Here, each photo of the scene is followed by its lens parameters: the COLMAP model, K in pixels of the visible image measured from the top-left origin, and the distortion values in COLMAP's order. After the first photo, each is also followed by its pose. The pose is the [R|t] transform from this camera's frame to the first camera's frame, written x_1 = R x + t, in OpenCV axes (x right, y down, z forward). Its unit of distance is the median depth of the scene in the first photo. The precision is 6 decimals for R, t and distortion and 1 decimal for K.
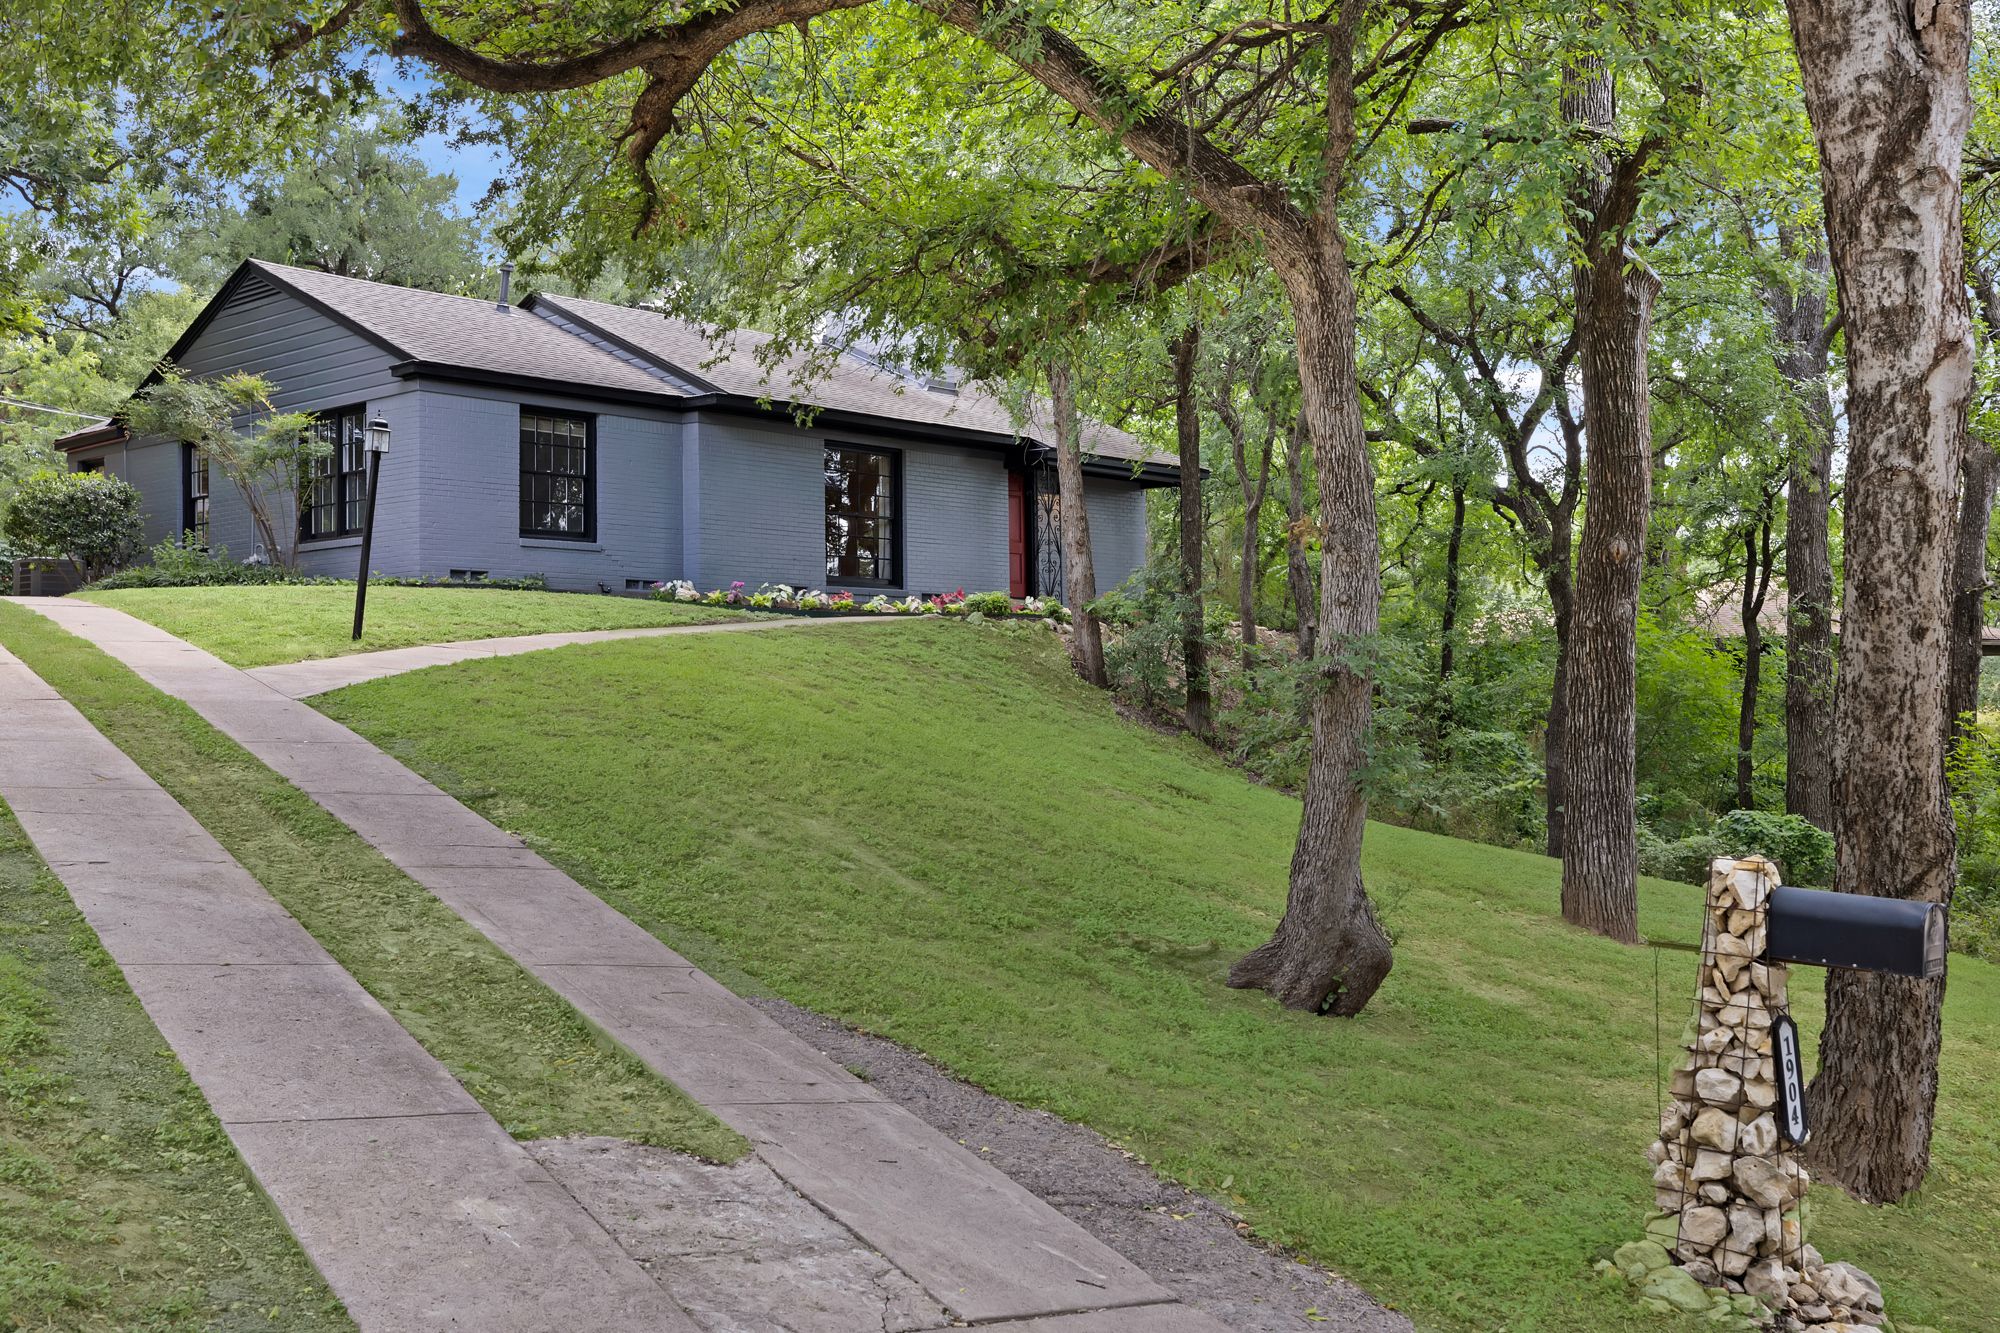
lens RADIAL K [[2037.0, 0, 1040.7], [0, 2037.0, 668.4], [0, 0, 1]] dist [0.009527, -0.000053]
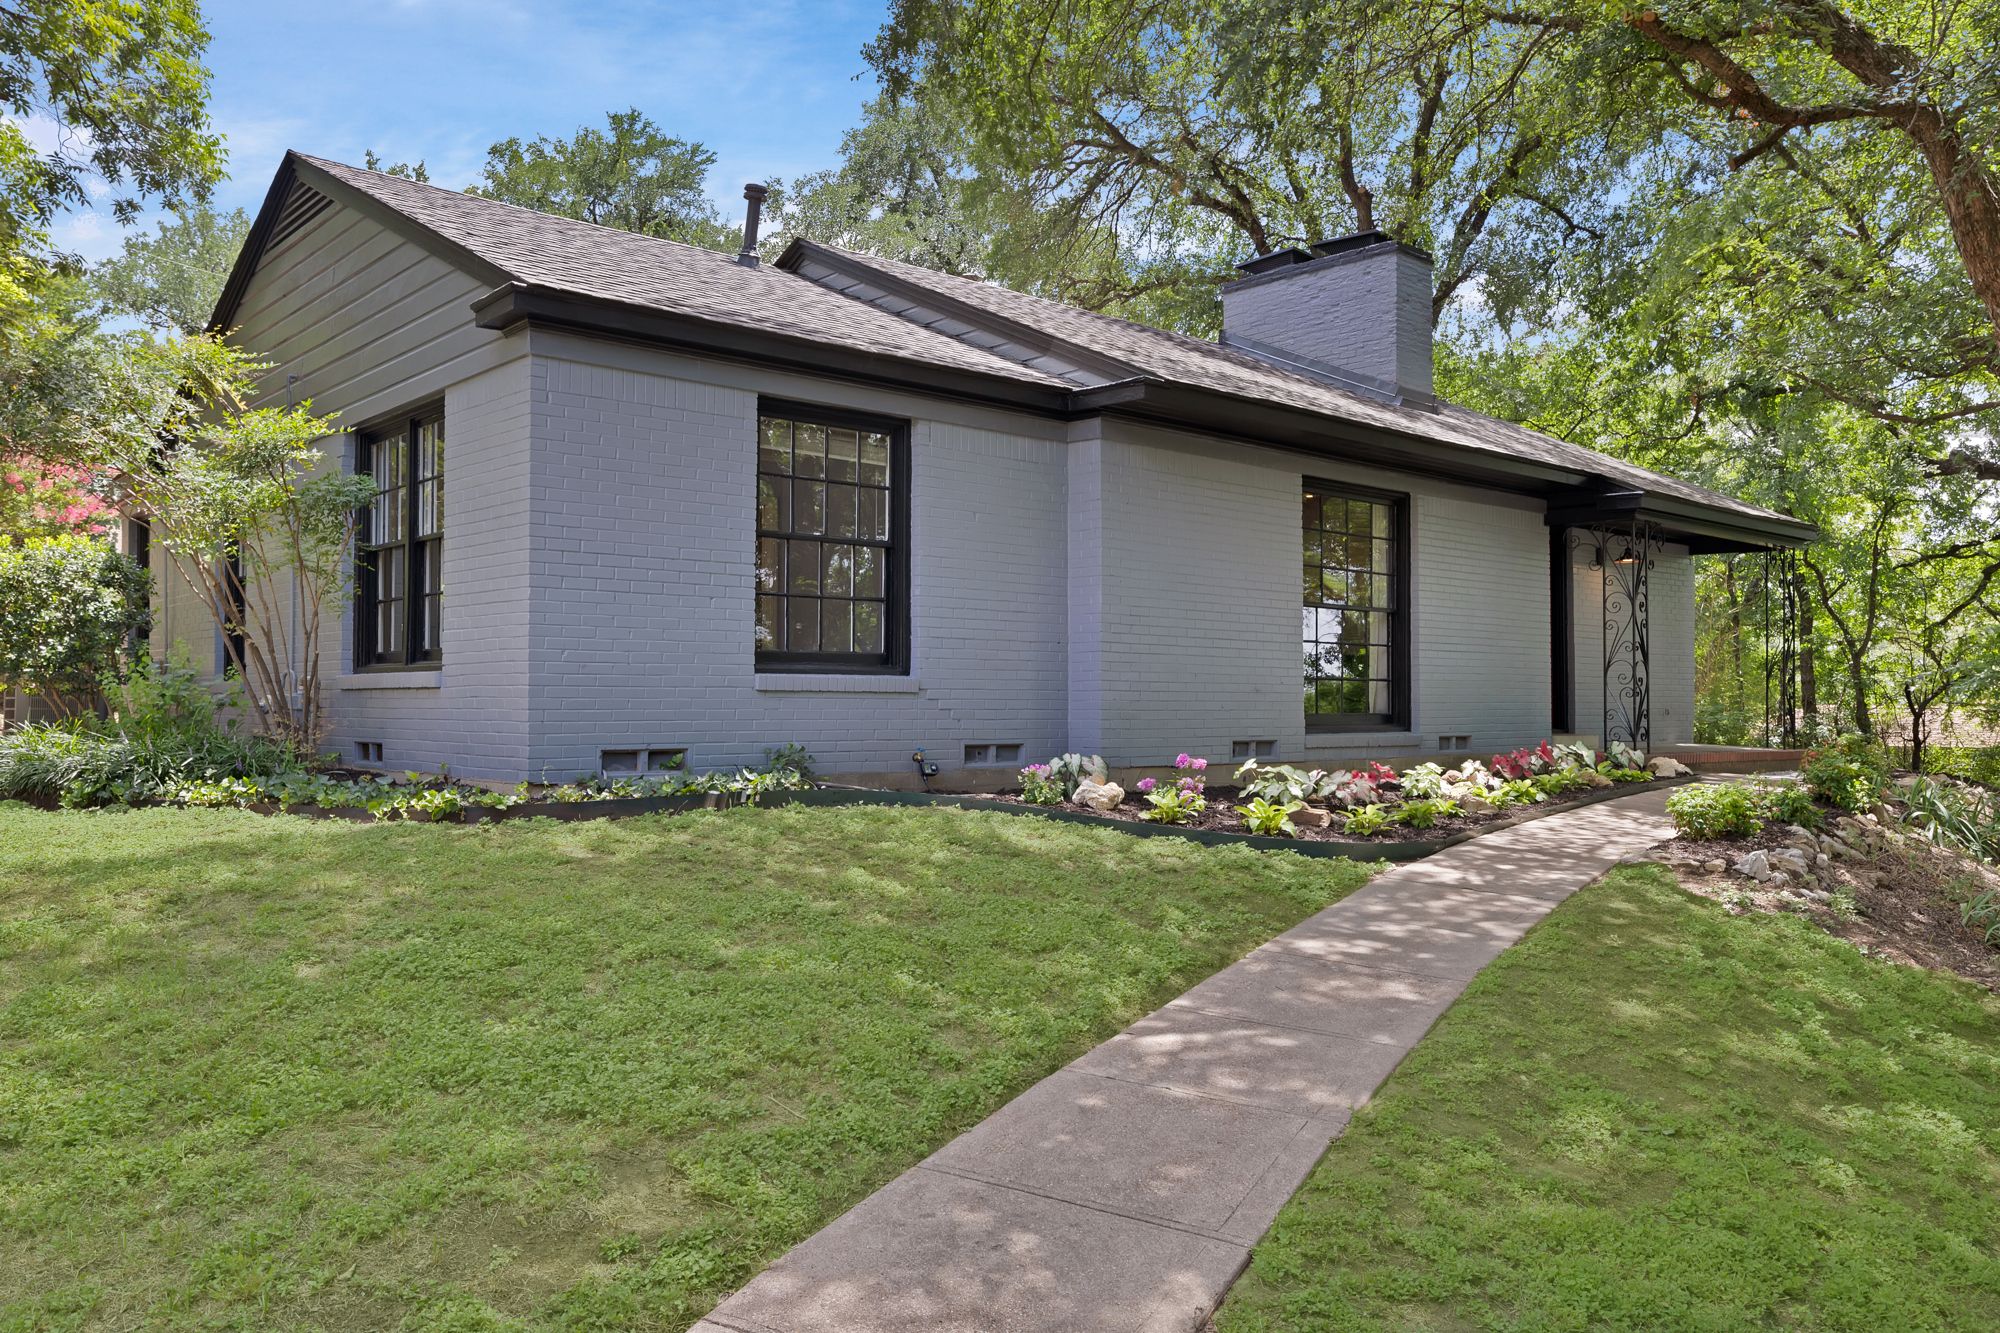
lens RADIAL K [[1472.7, 0, 1000.0], [0, 1472.7, 666.5], [0, 0, 1]] dist [-0.009086, -0.001368]
pose [[0.992537, 0.010032, -0.121534, -0.152065], [-0.009803, 0.999949, 0.002479, -0.065226], [0.121552, -0.001269, 0.992584, 0.645369]]
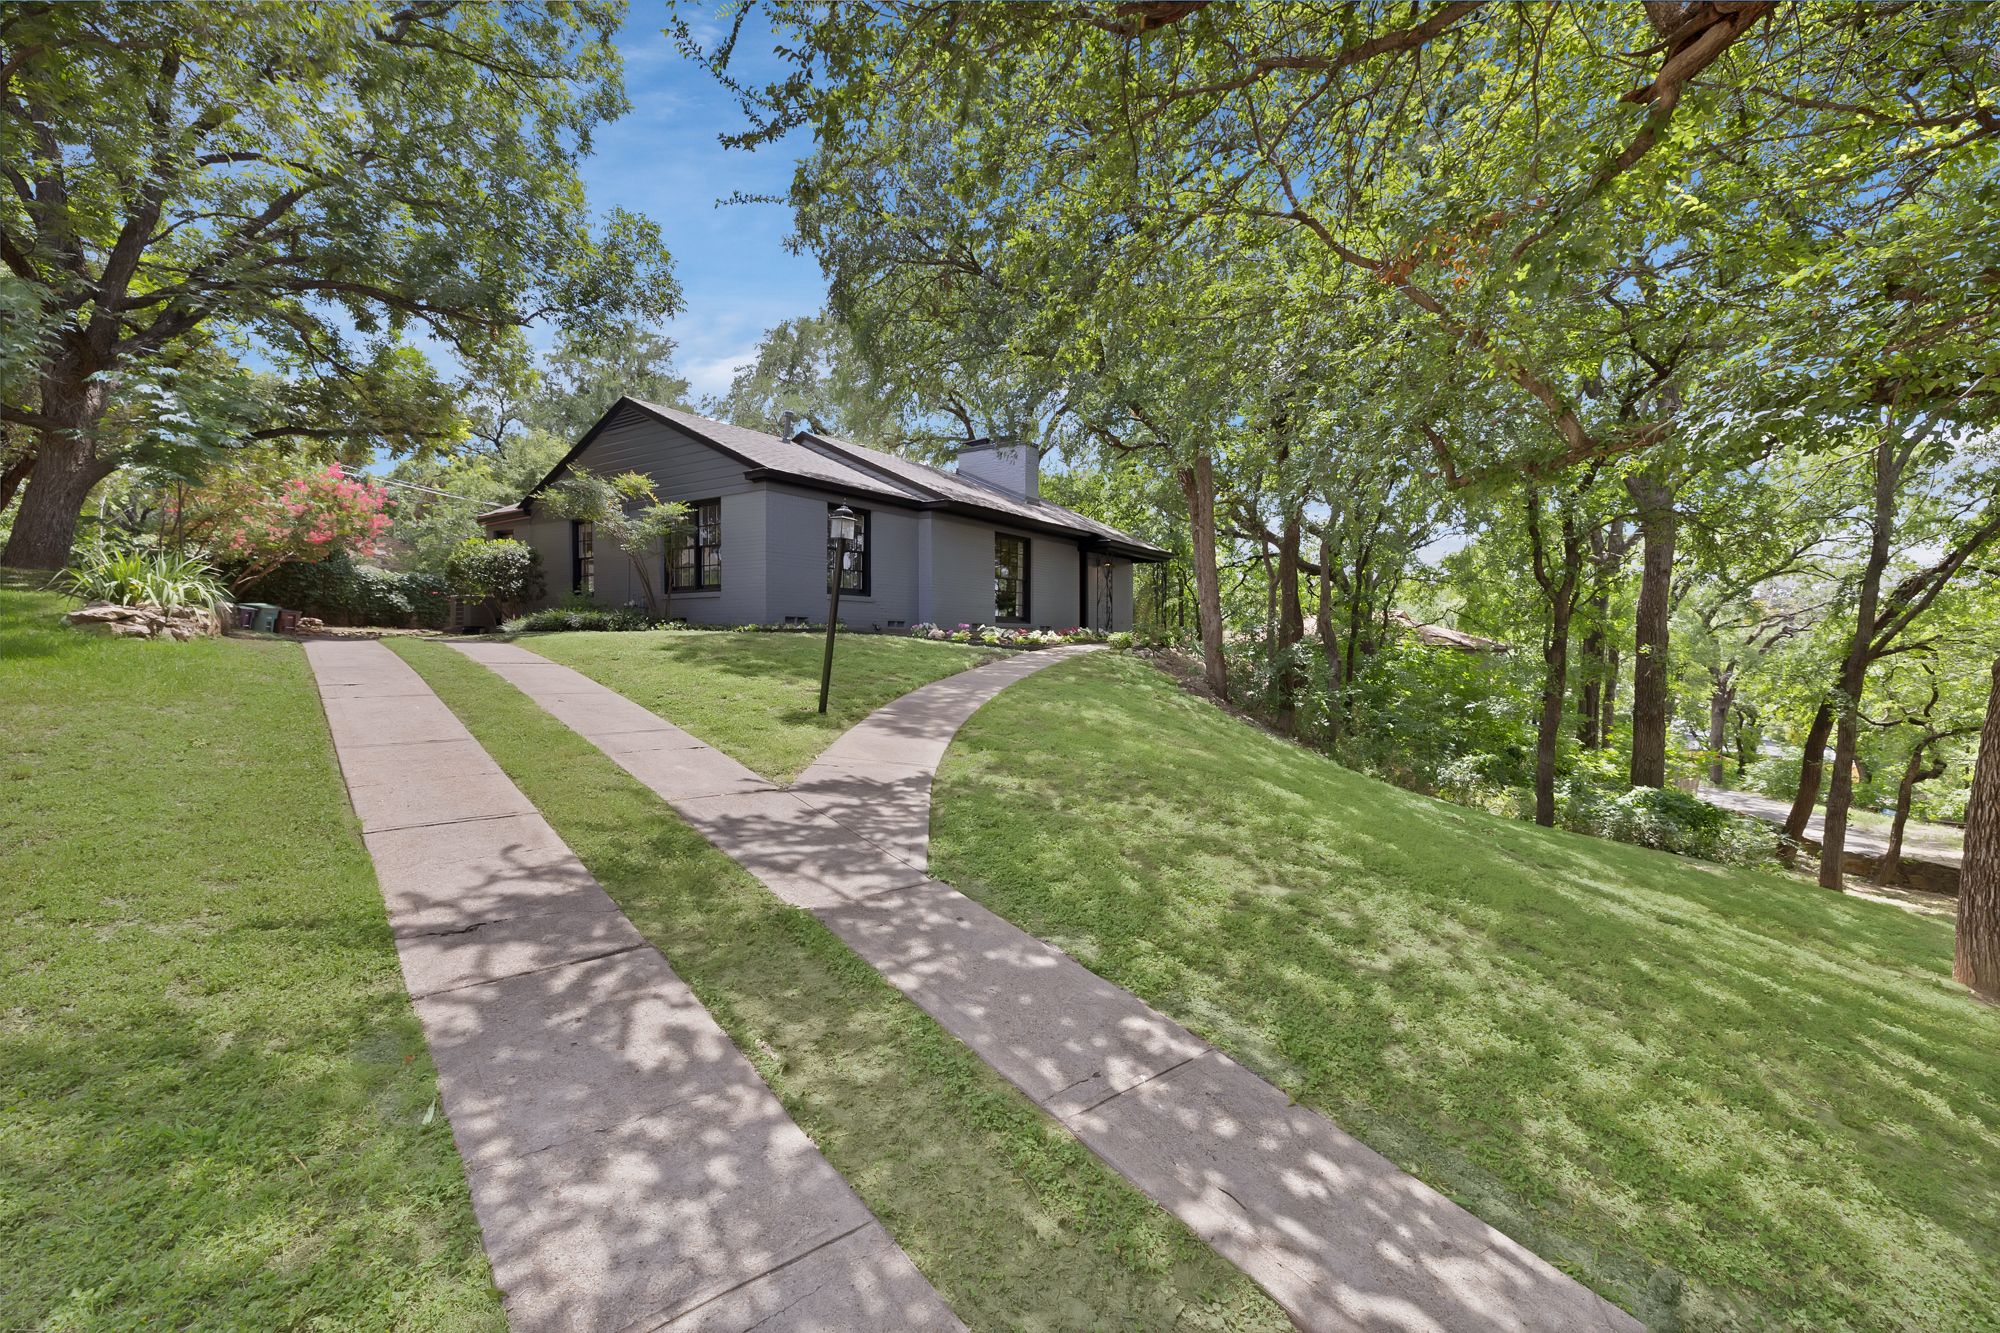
lens RADIAL K [[850.3, 0, 1000.0], [0, 850.3, 666.5], [0, 0, 1]] dist [0.000680, 0.000166]
pose [[0.992313, 0.008382, 0.123472, -0.200731], [-0.014501, 0.998706, 0.048740, -0.042590], [-0.122903, -0.050156, 0.991150, 0.367117]]
